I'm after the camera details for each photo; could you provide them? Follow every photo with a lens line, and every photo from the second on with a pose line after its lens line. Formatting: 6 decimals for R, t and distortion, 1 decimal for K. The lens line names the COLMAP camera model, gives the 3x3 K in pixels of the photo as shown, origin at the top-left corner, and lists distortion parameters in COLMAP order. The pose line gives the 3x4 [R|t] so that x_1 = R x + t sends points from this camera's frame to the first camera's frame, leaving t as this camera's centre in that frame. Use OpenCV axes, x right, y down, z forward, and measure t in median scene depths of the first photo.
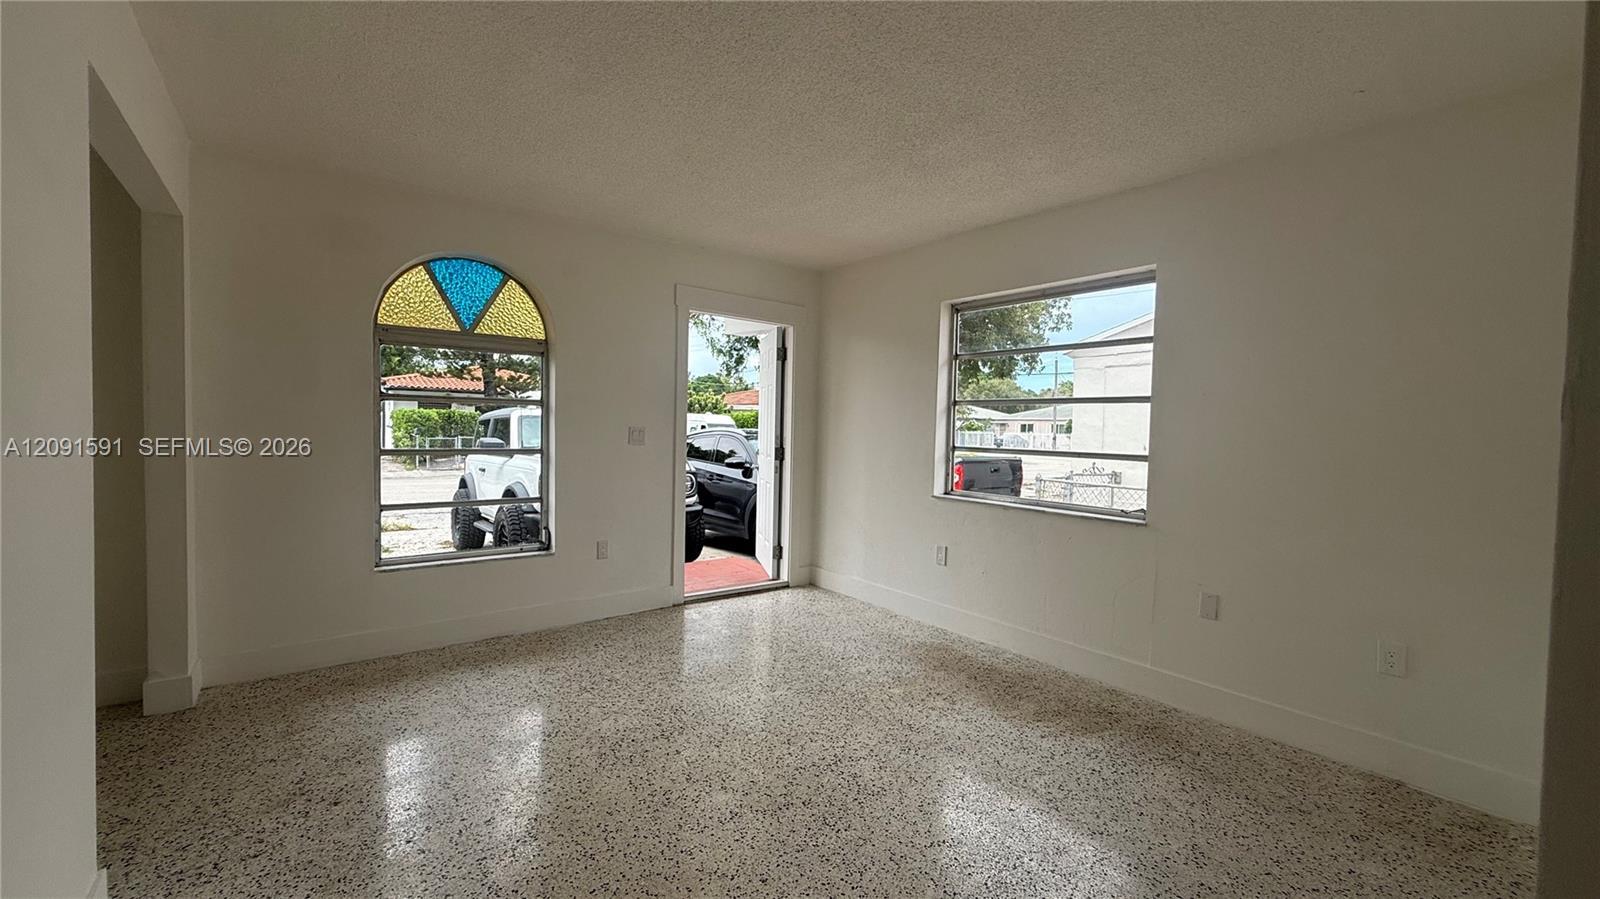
lens RADIAL K [[634.4, 0, 798.3], [0, 634.4, 452.7], [0, 0, 1]] dist [-0.001728, 0.000090]
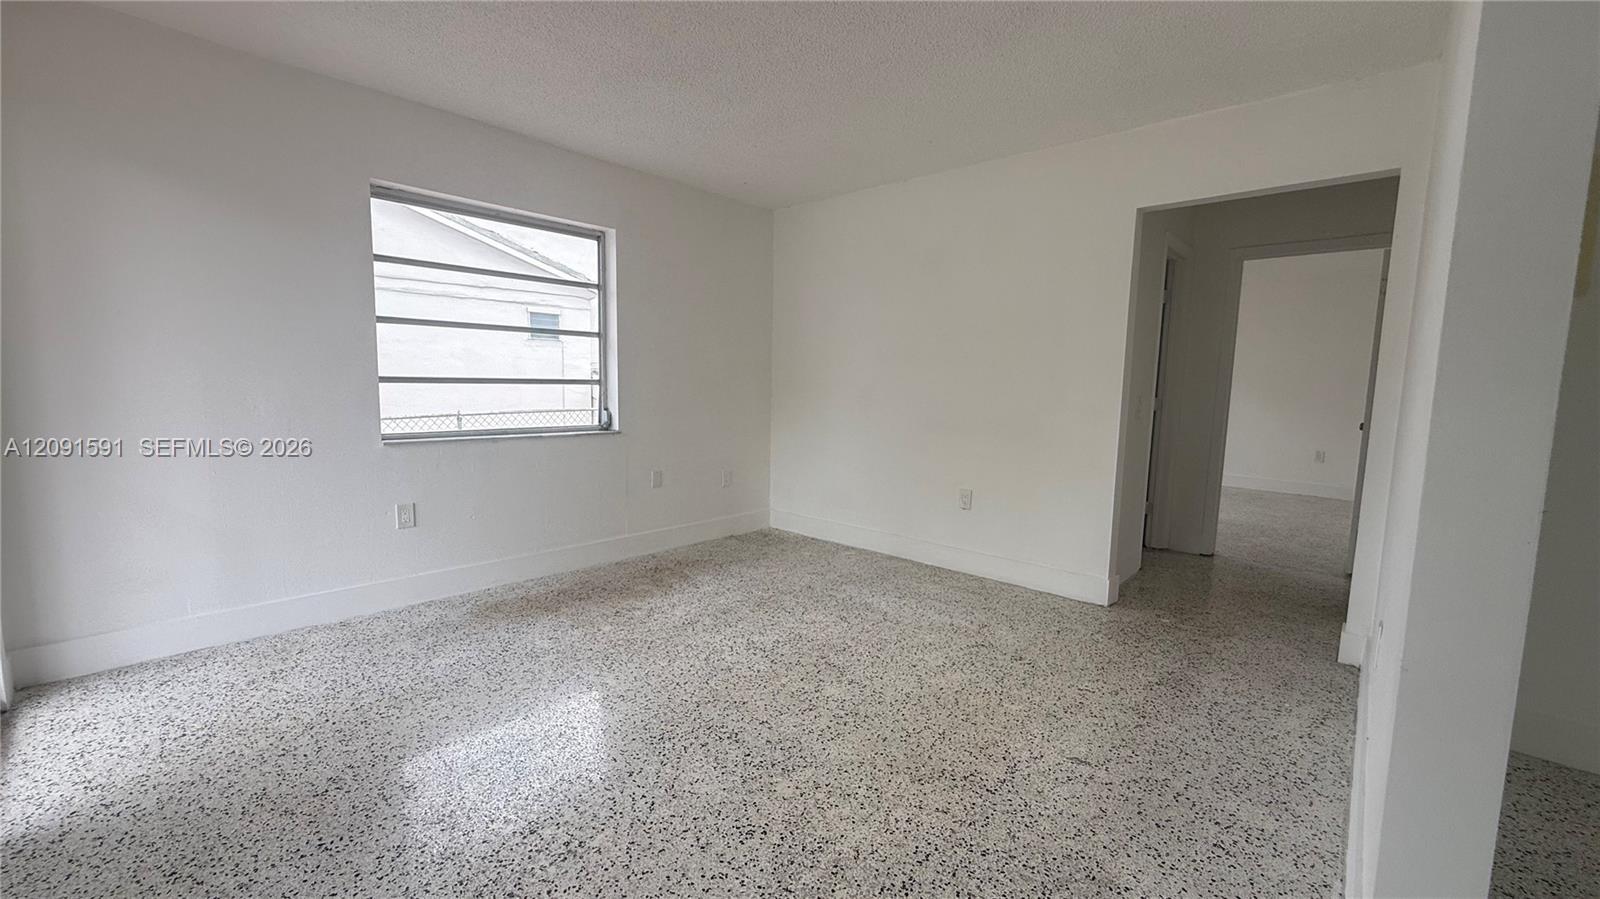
lens RADIAL K [[634.4, 0, 794.3], [0, 634.4, 447.2], [0, 0, 1]] dist [-0.001728, 0.000090]
pose [[-0.158950, -0.130955, 0.978563, -0.851172], [0.016875, 0.990659, 0.135314, -0.029009], [-0.987142, 0.038022, -0.155255, 0.898927]]
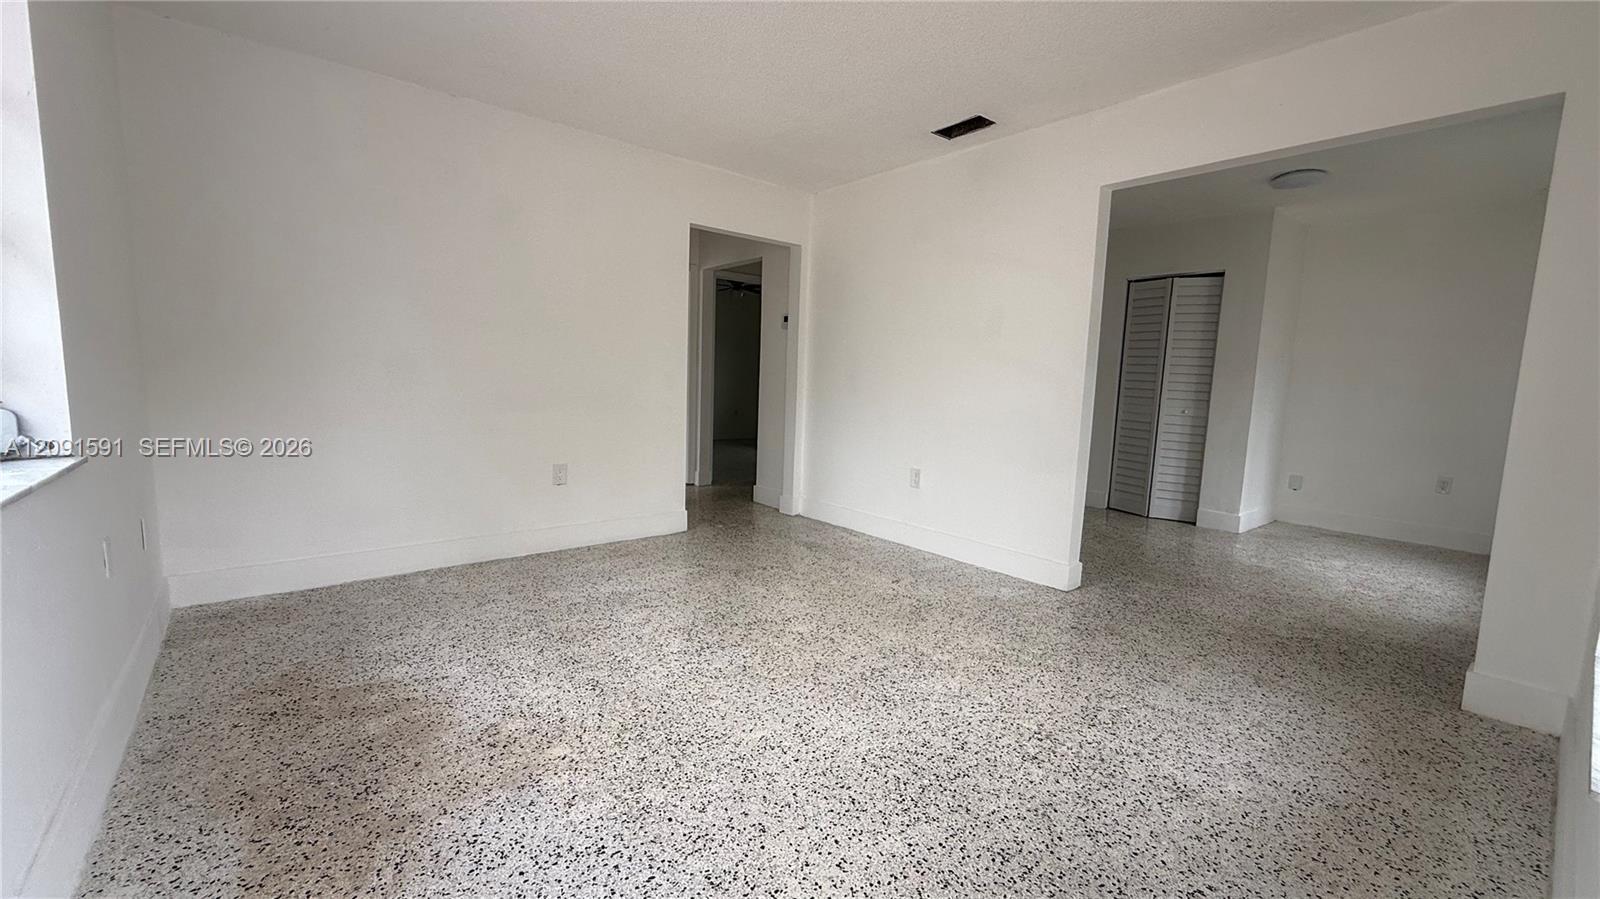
lens RADIAL K [[634.4, 0, 790.8], [0, 634.4, 451.3], [0, 0, 1]] dist [-0.001728, 0.000090]
pose [[-0.998275, -0.052827, -0.025616, -0.036360], [-0.056236, 0.985719, 0.158731, -0.011395], [0.016865, 0.159898, -0.986990, 1.626082]]
